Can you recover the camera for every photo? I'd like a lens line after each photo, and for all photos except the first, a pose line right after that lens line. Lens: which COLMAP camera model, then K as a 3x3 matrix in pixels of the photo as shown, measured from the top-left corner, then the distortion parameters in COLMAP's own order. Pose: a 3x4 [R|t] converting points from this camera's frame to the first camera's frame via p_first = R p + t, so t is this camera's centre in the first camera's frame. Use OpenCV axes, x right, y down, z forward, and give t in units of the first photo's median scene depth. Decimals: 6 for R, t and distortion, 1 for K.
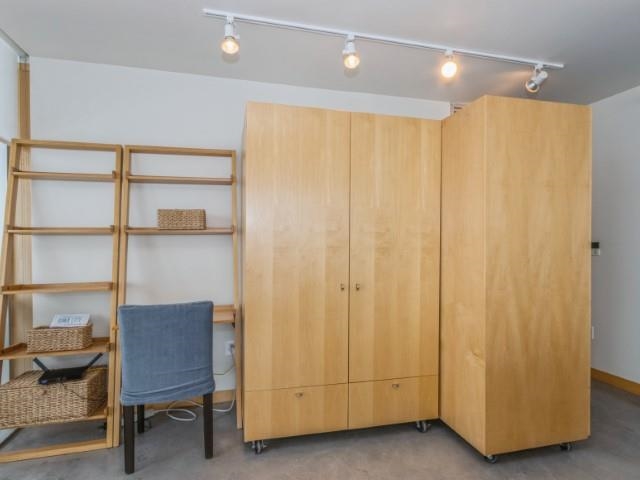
lens RADIAL K [[361.6, 0, 318.2], [0, 361.6, 236.0], [0, 0, 1]] dist [0.000973, 0.000427]
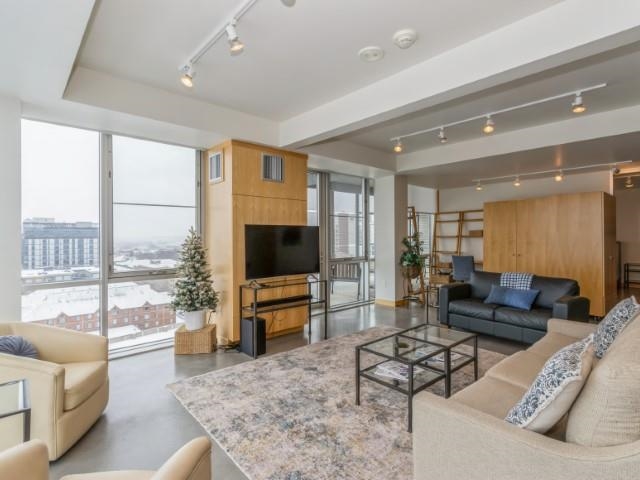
lens RADIAL K [[331.6, 0, 320.0], [0, 331.6, 240.0], [0, 0, 1]] dist [0.002308, -0.000096]
pose [[0.451745, 0.010823, -0.892081, 1.685443], [-0.002747, 0.999939, 0.010740, -0.013059], [0.892143, -0.002402, 0.451747, -1.626103]]
